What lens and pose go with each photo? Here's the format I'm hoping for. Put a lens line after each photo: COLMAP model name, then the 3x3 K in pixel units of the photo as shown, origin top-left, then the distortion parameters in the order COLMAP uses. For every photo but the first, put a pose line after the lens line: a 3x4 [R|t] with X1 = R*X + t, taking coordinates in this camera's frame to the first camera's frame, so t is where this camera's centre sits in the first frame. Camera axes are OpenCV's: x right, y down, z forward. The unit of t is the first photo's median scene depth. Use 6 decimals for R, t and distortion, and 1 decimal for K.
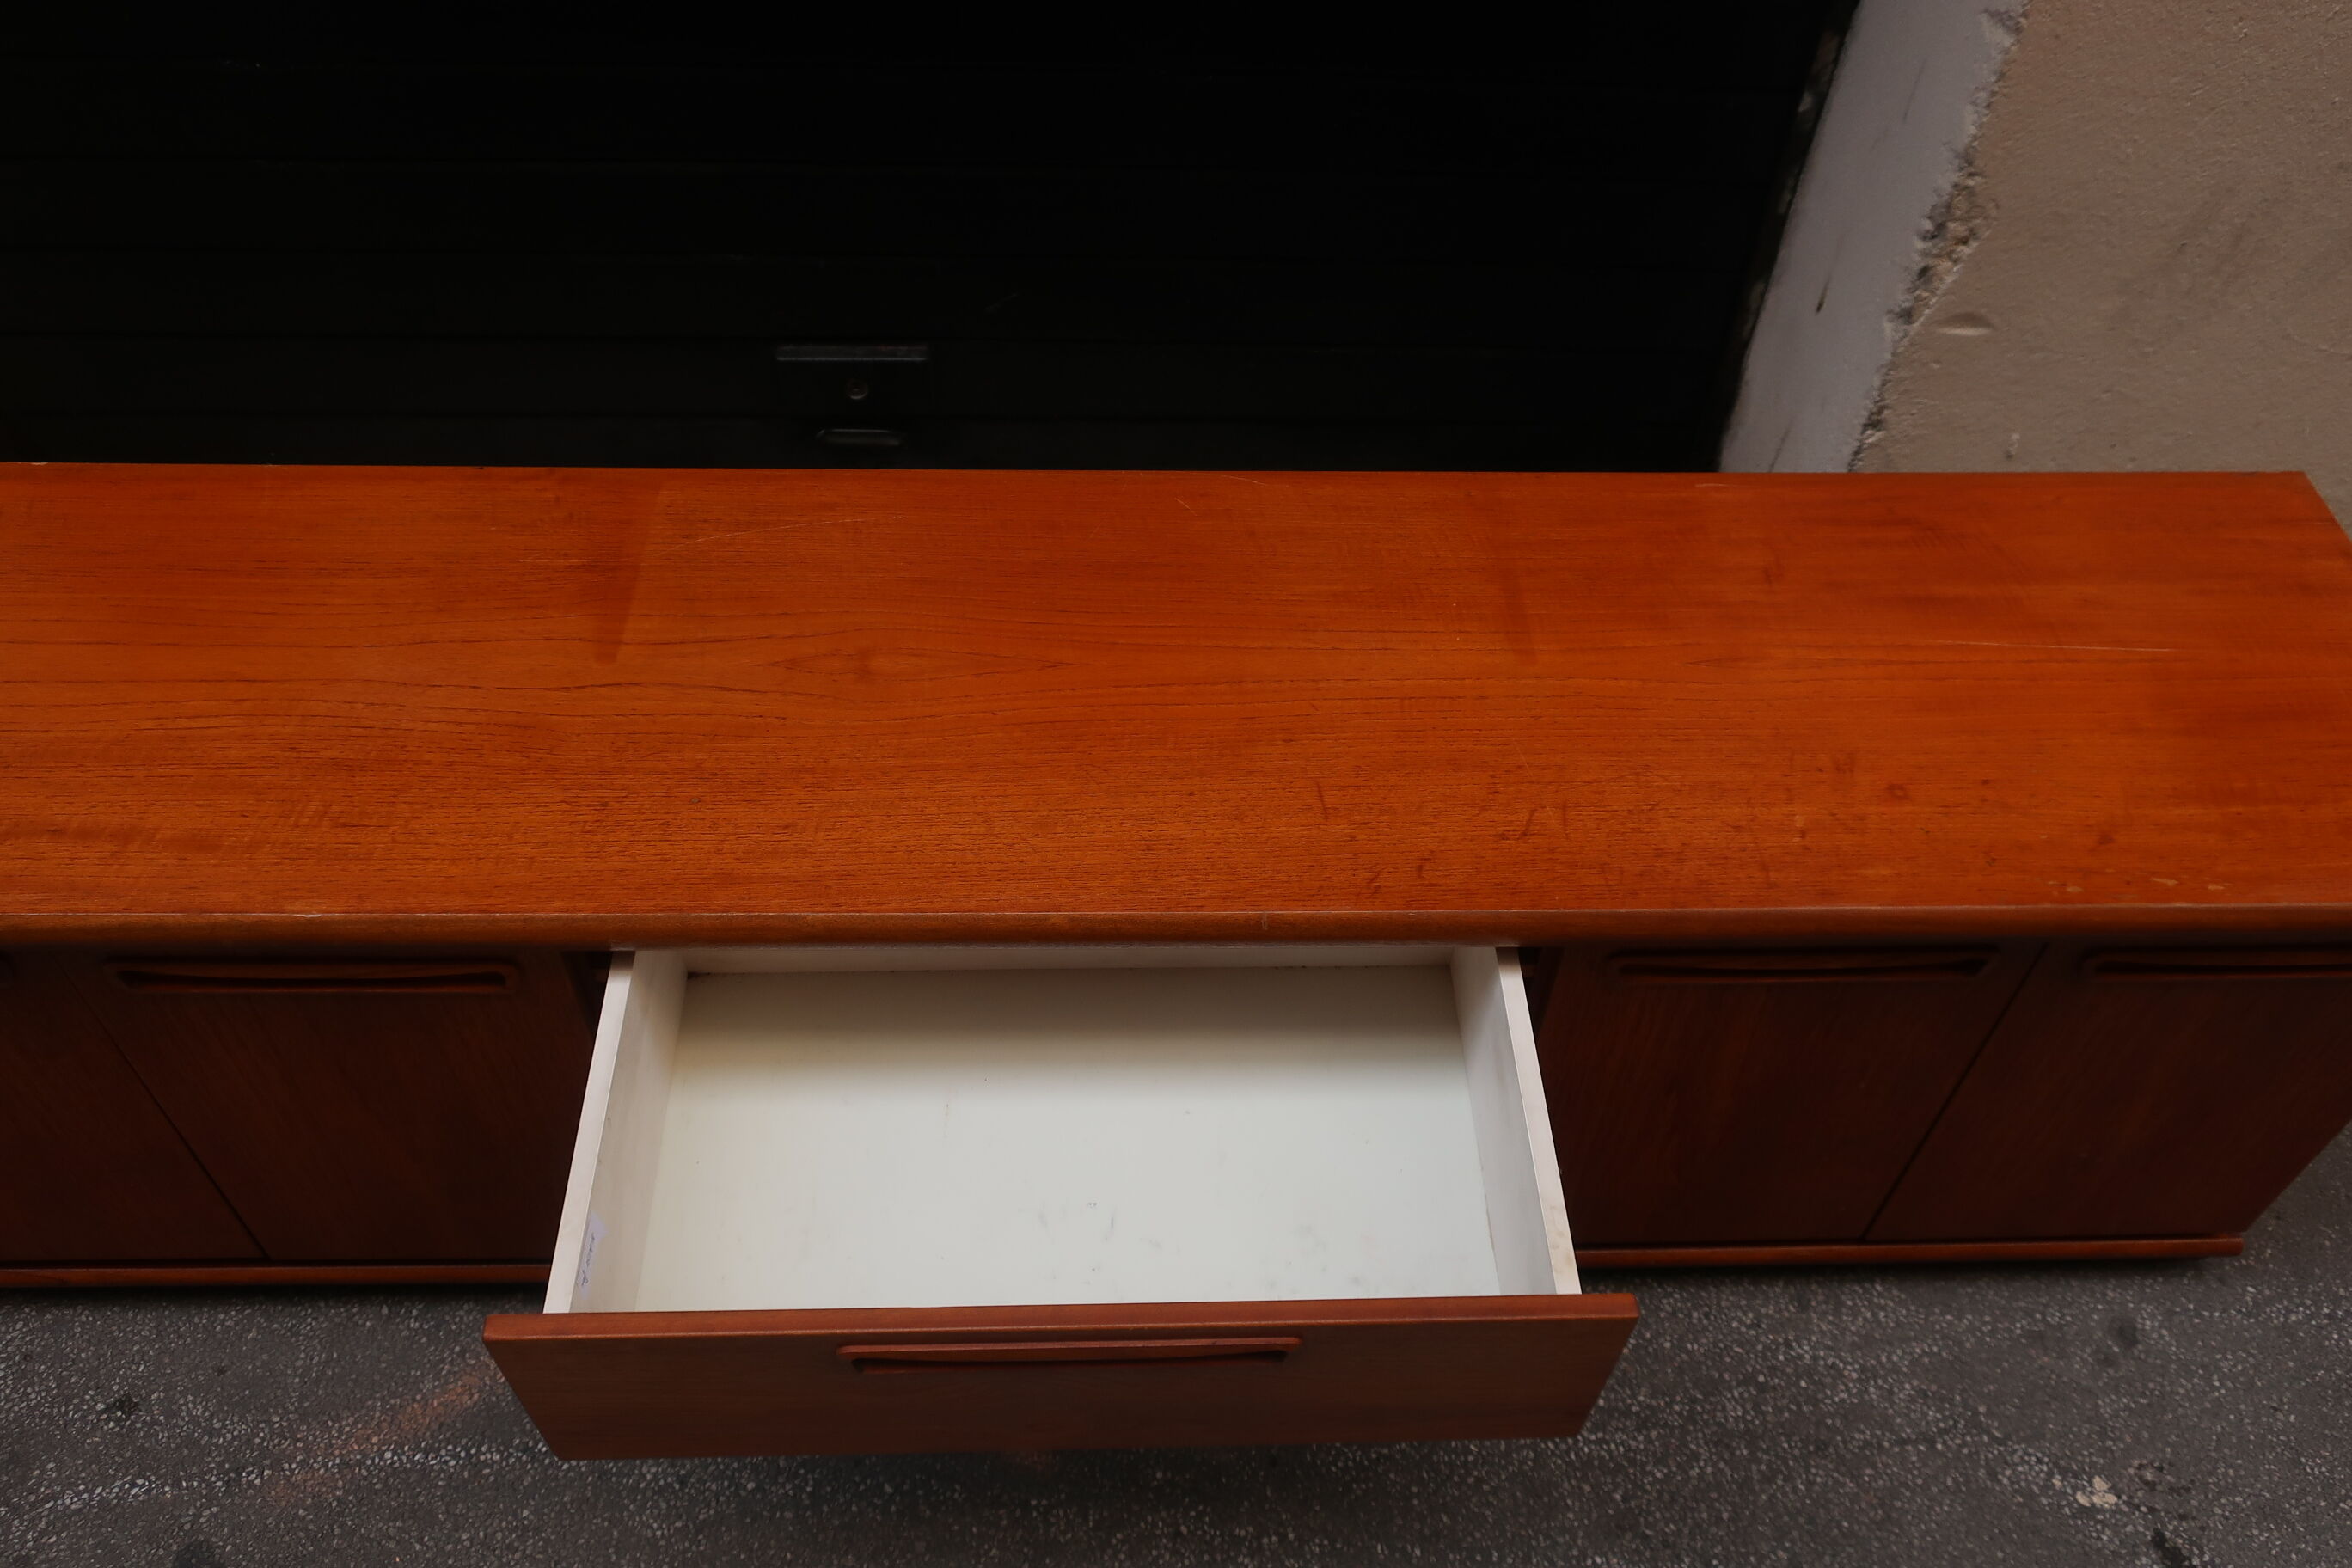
lens RADIAL K [[1834.6, 0, 1156.5], [0, 1834.6, 780.3], [0, 0, 1]] dist [-0.002994, 0.006023]
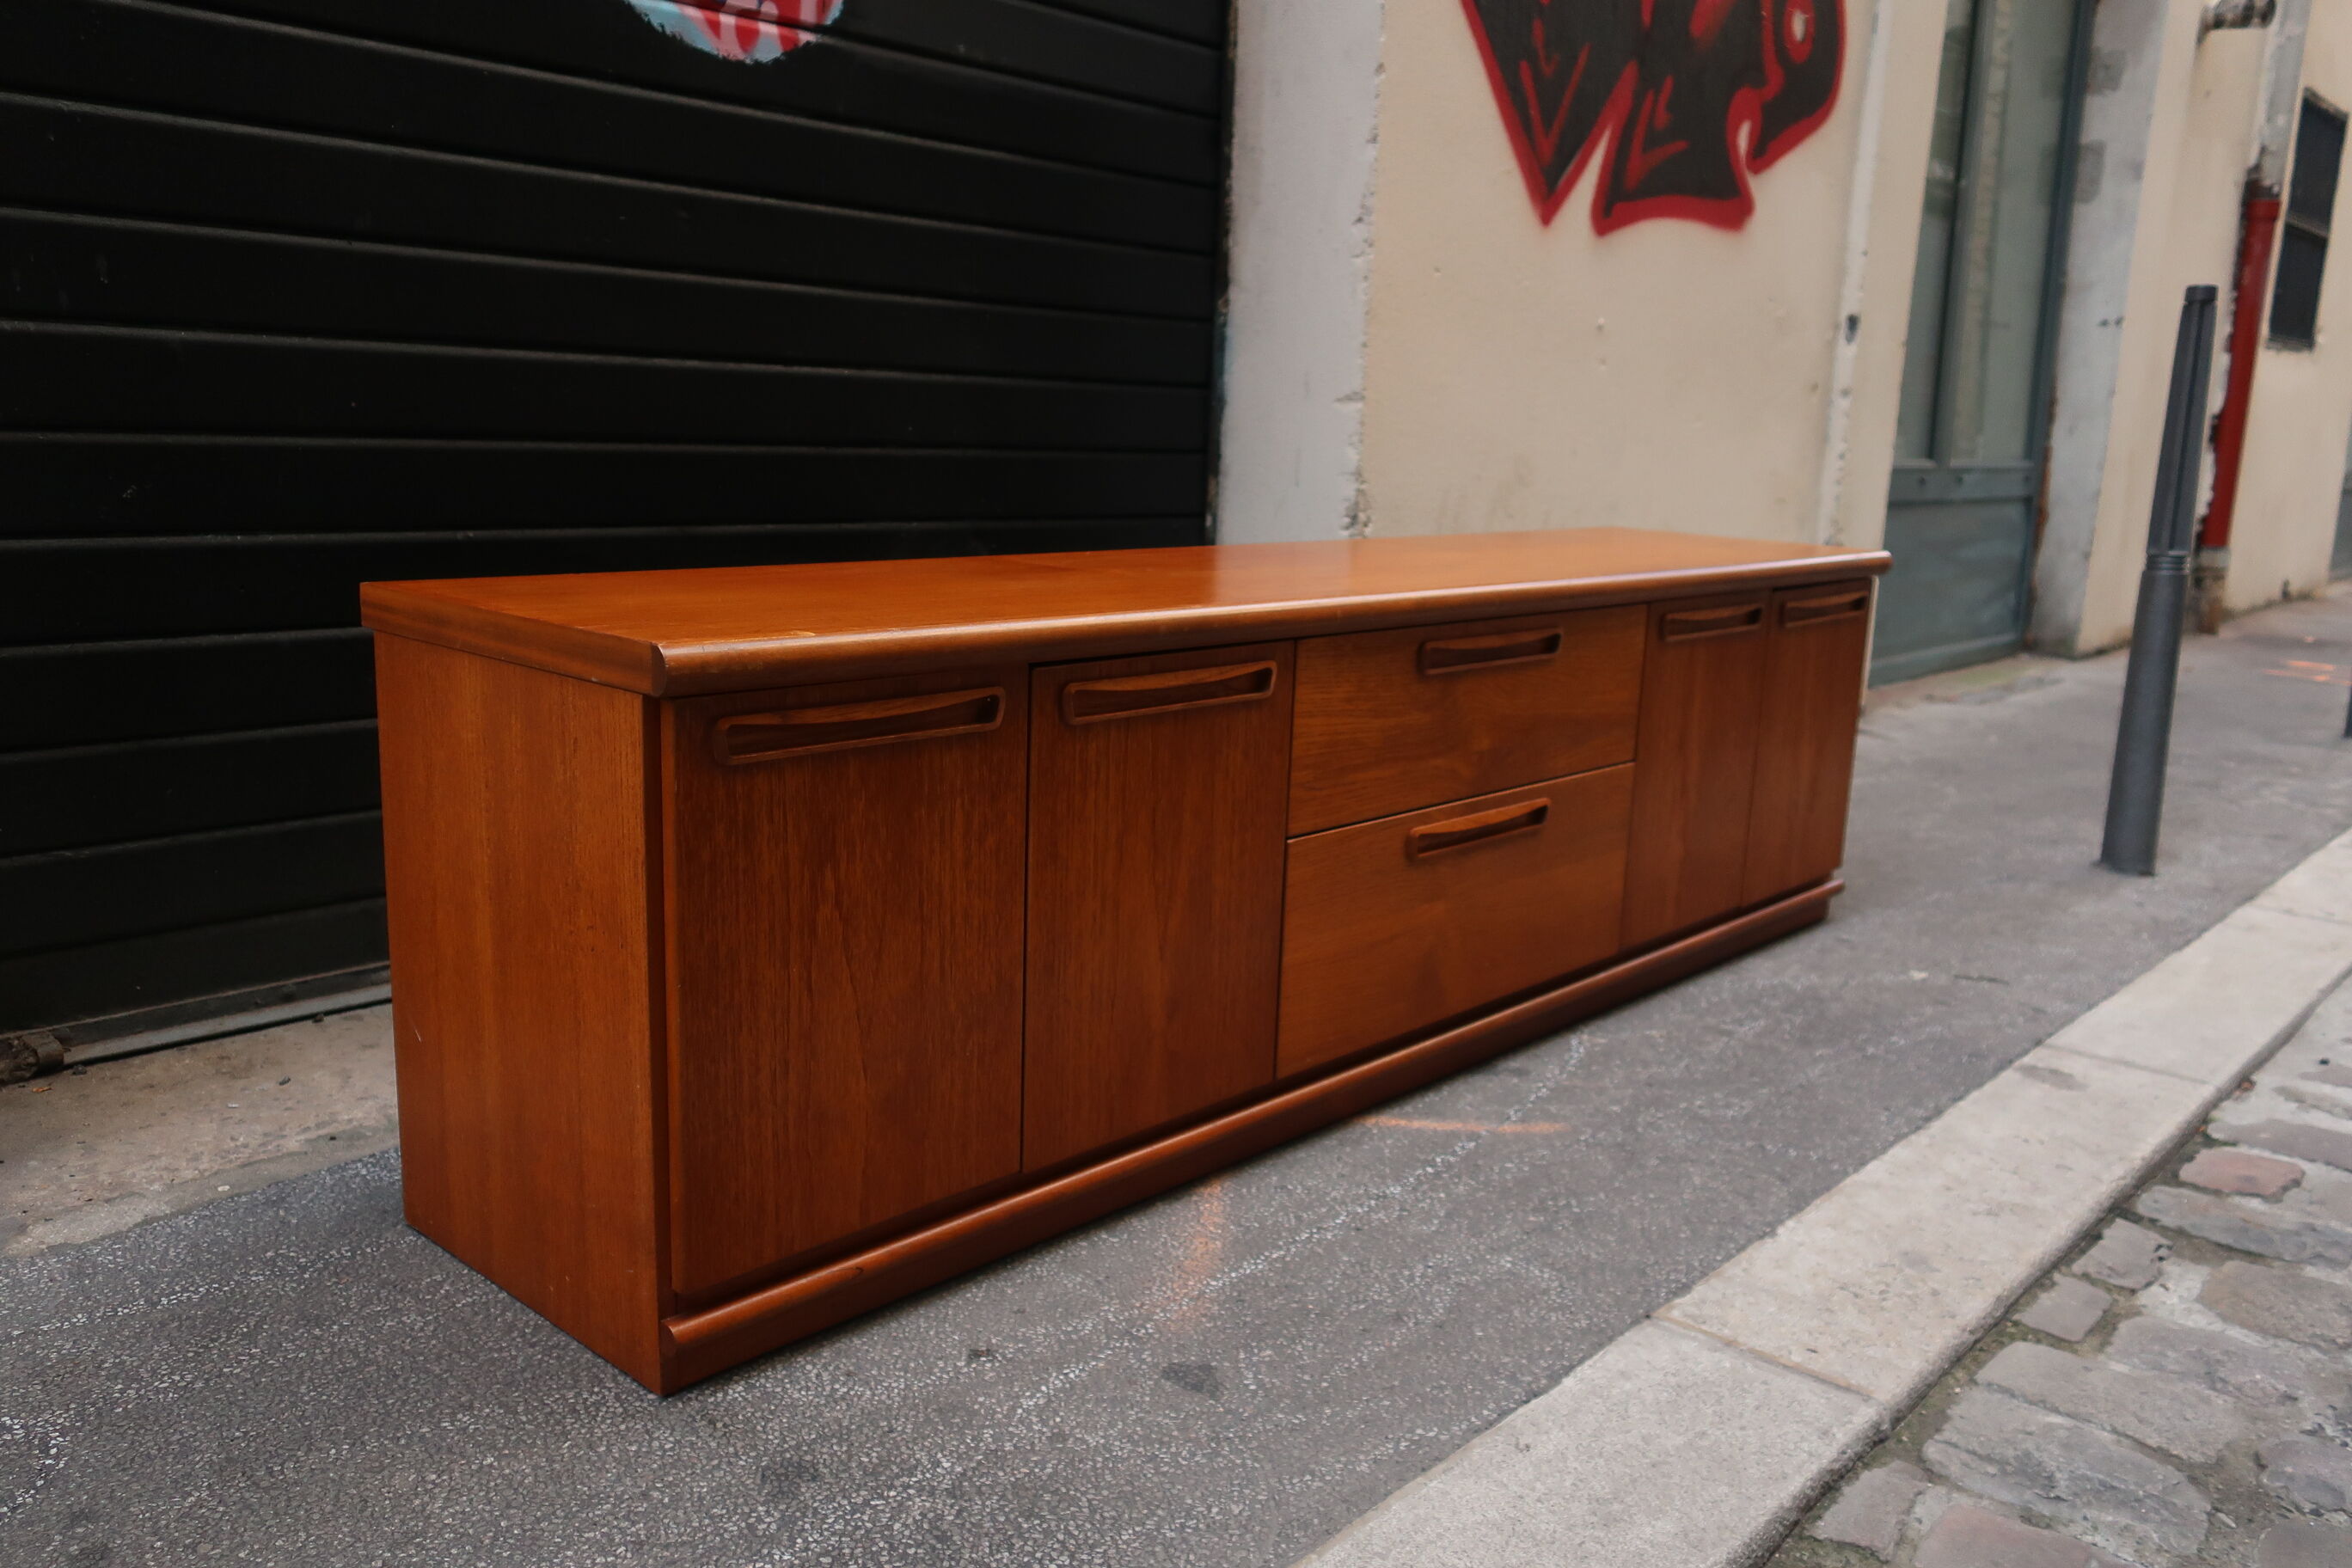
lens RADIAL K [[1834.6, 0, 1143.8], [0, 1834.6, 797.4], [0, 0, 1]] dist [-0.002994, 0.006023]
pose [[0.705772, -0.143008, 0.693854, -1.083319], [0.512949, 0.778698, -0.361265, 0.487386], [-0.488640, 0.610882, 0.622940, 0.192810]]
